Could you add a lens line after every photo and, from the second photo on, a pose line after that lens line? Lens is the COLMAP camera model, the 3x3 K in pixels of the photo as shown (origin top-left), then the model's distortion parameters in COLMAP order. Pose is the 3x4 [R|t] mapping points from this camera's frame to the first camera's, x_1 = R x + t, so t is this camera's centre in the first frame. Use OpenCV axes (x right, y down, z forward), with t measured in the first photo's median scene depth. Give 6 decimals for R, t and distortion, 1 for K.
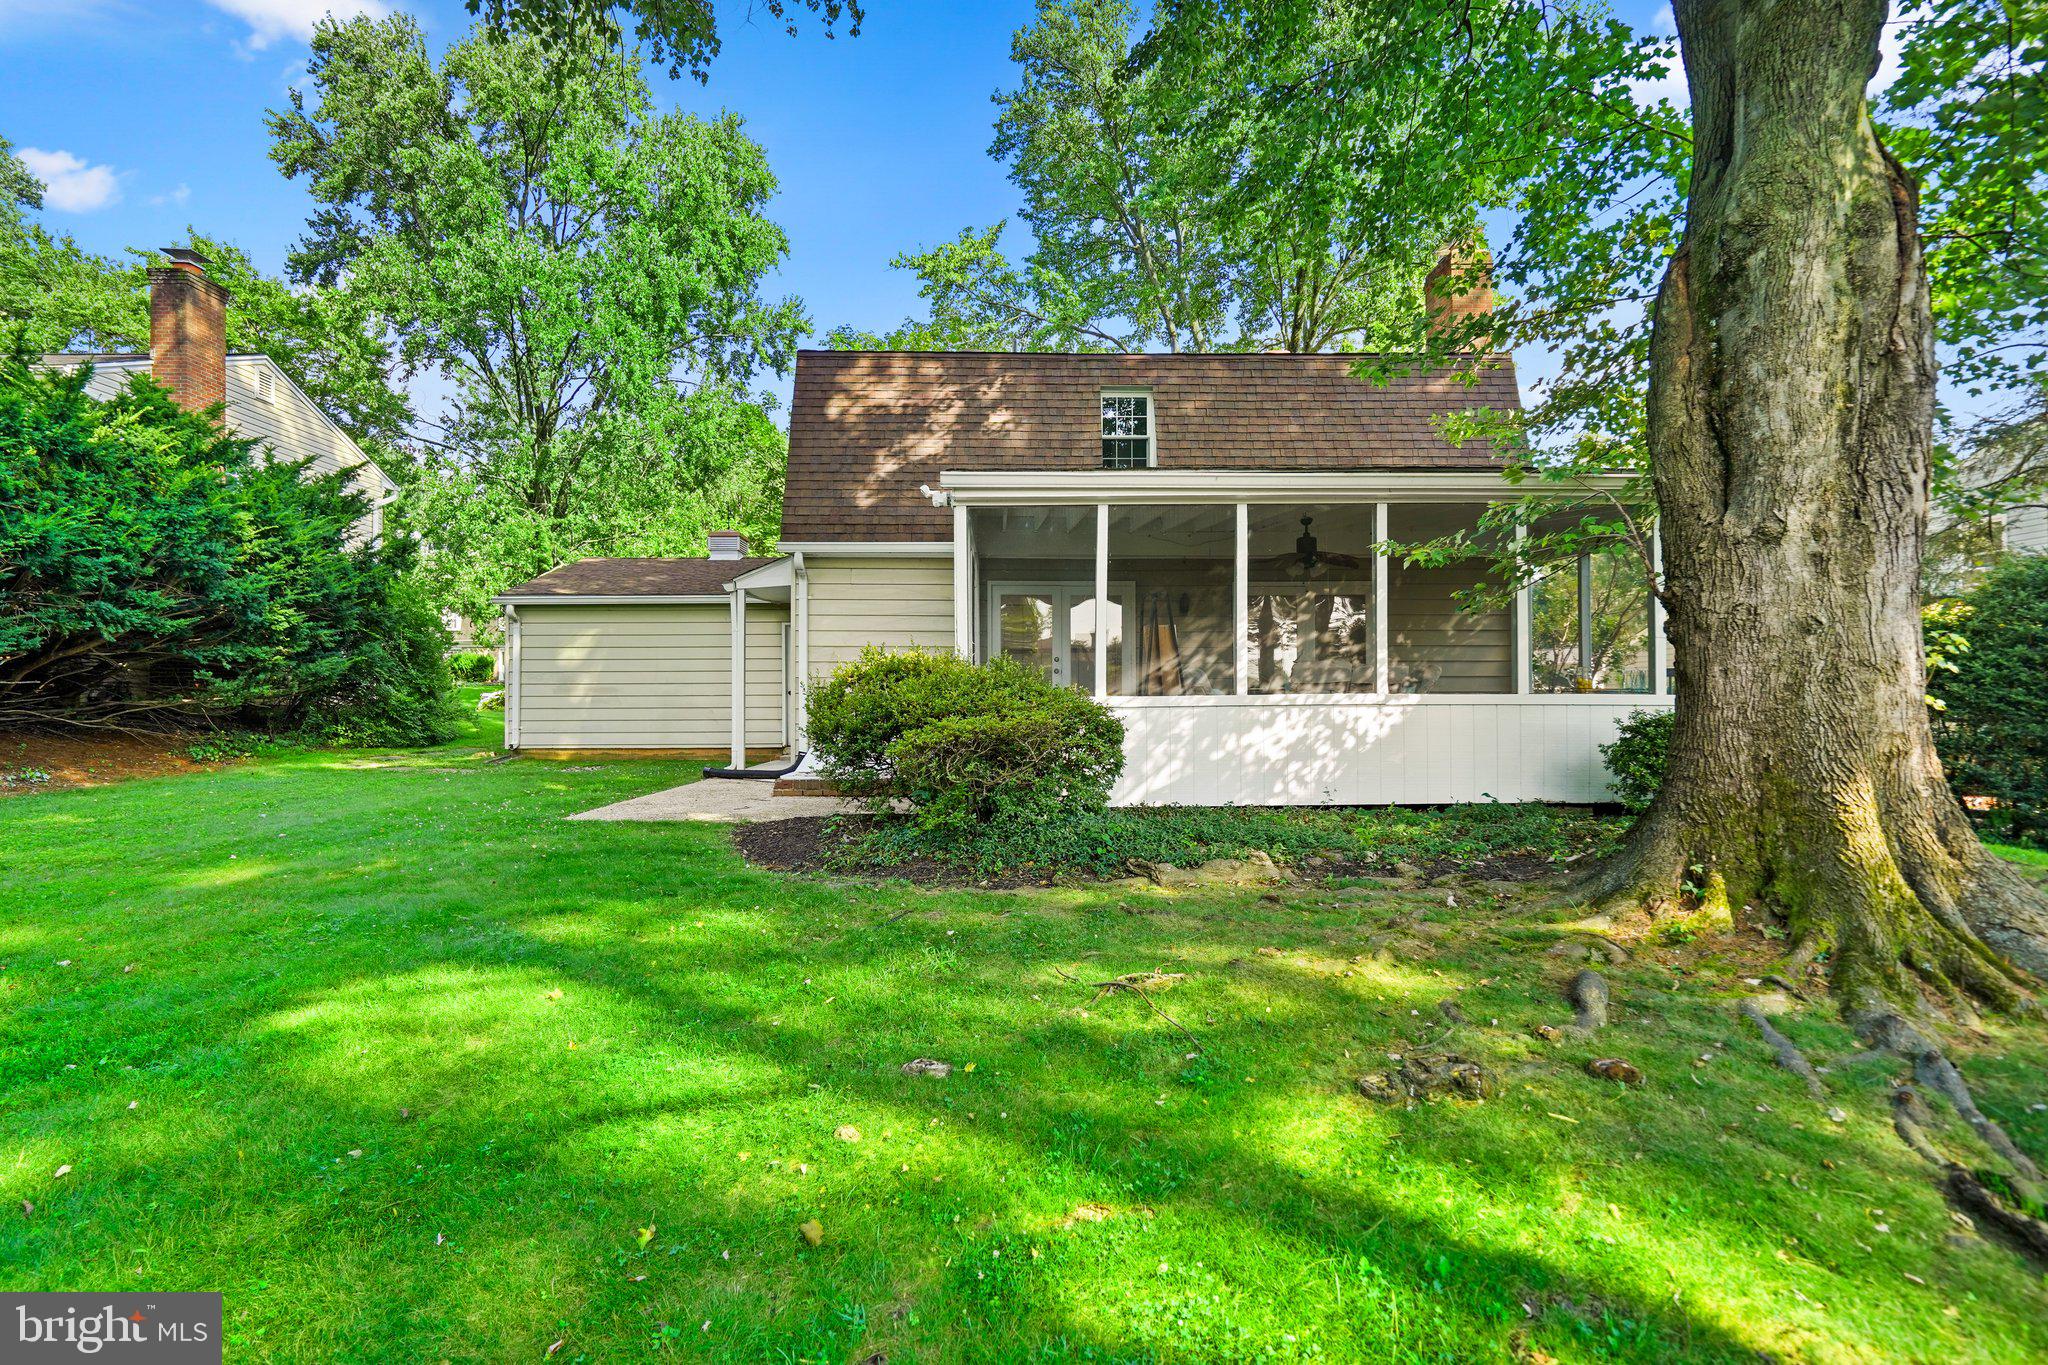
lens RADIAL K [[945.0, 0, 1021.9], [0, 945.0, 689.5], [0, 0, 1]] dist [-0.001237, 0.000642]
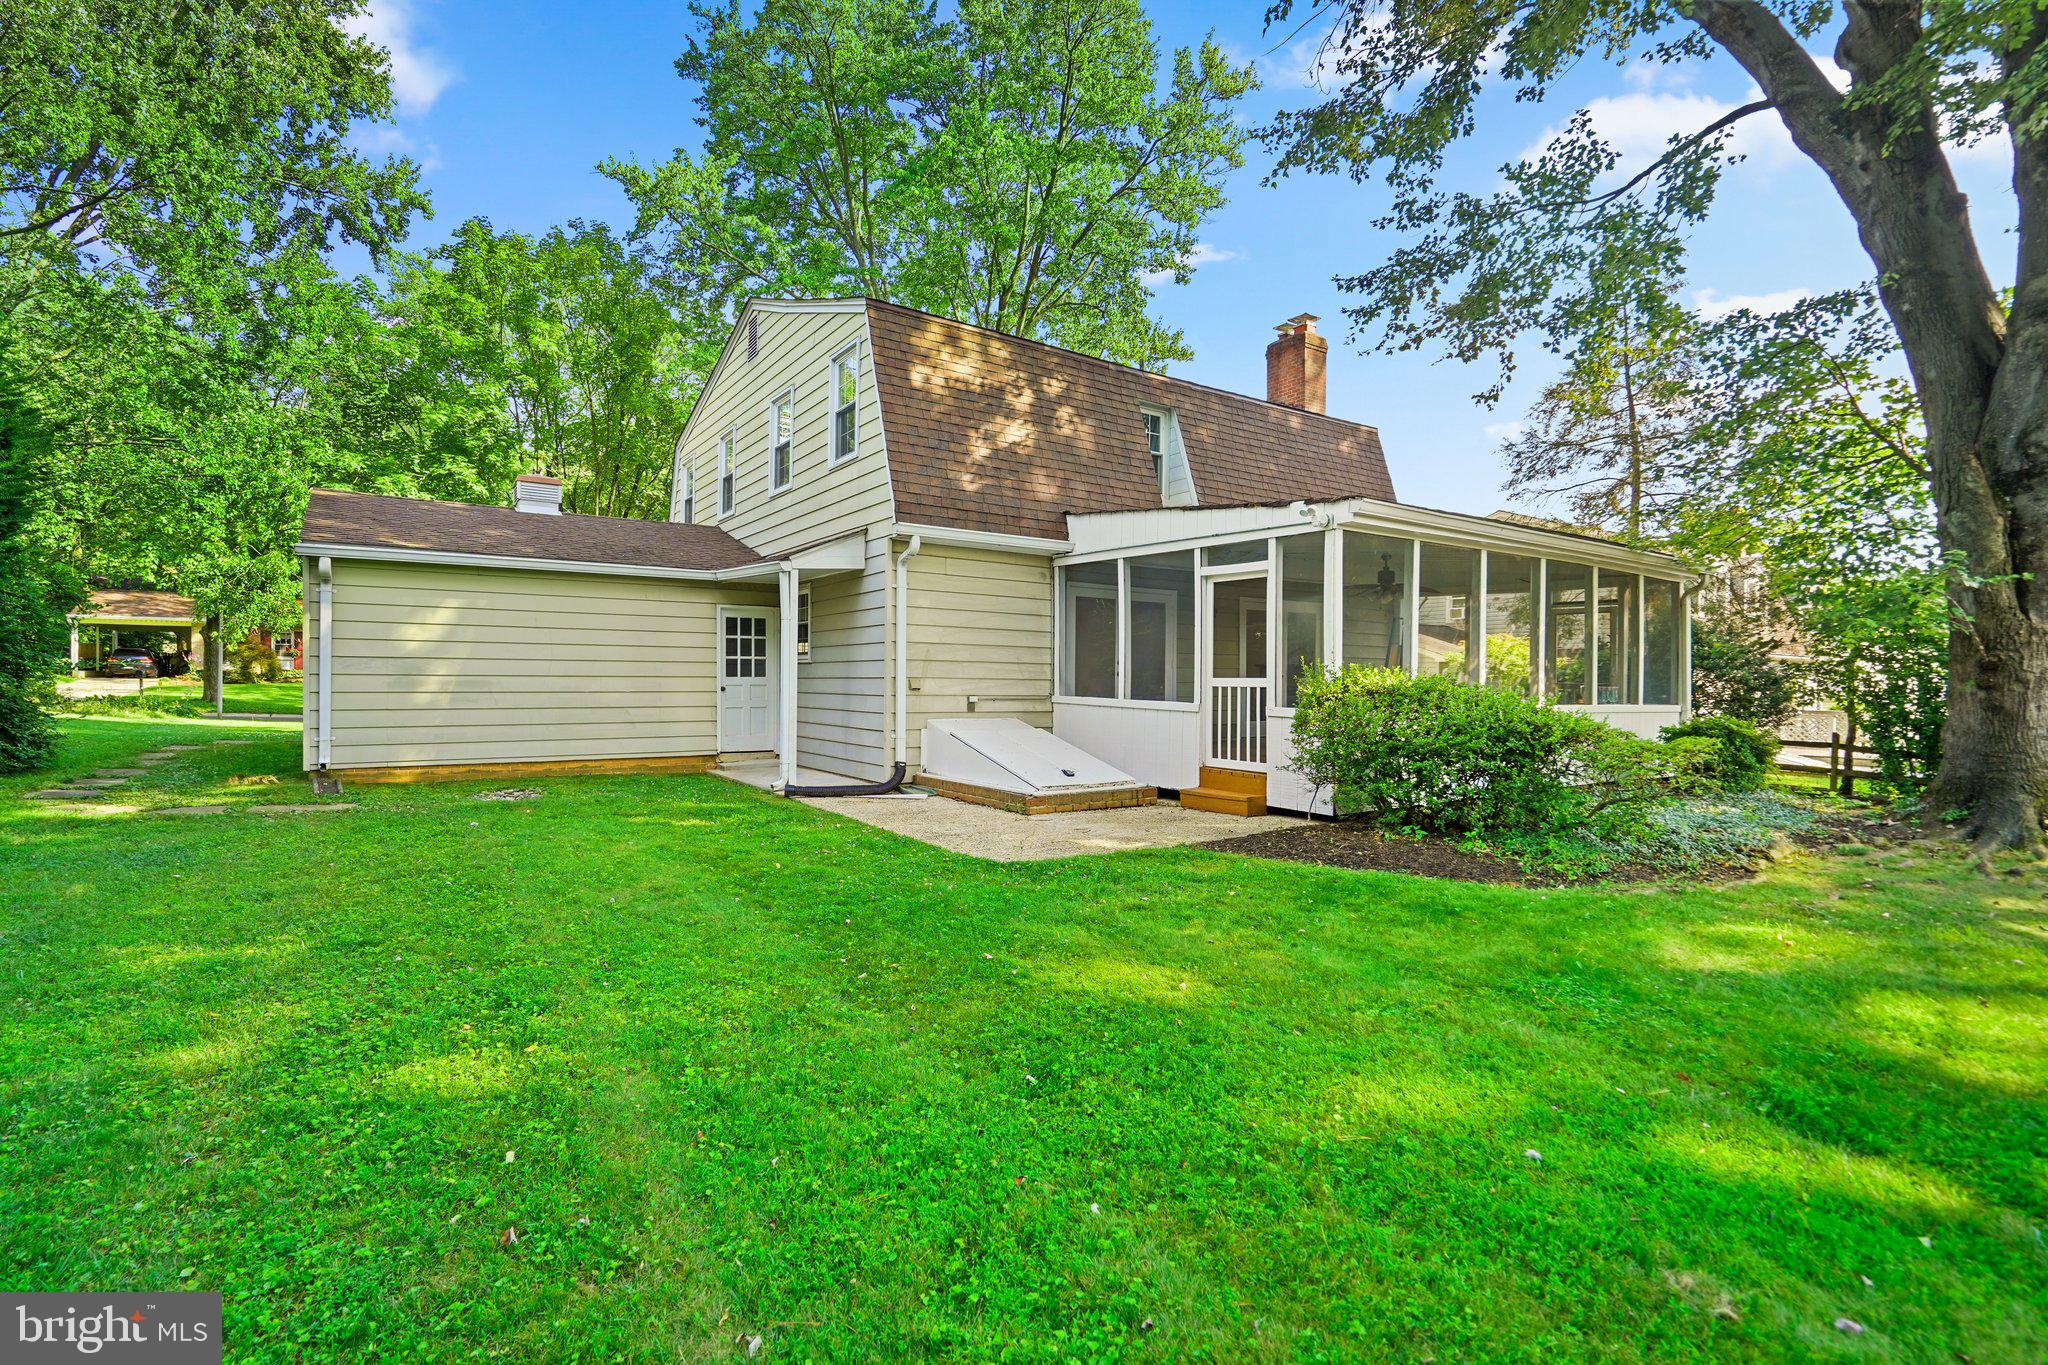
lens RADIAL K [[945.0, 0, 1023.0], [0, 945.0, 682.9], [0, 0, 1]] dist [-0.001237, 0.000642]
pose [[0.836845, 0.008425, 0.547375, -0.595975], [-0.016111, 0.999828, 0.009241, -0.016915], [-0.547203, -0.016552, 0.836836, 0.196051]]
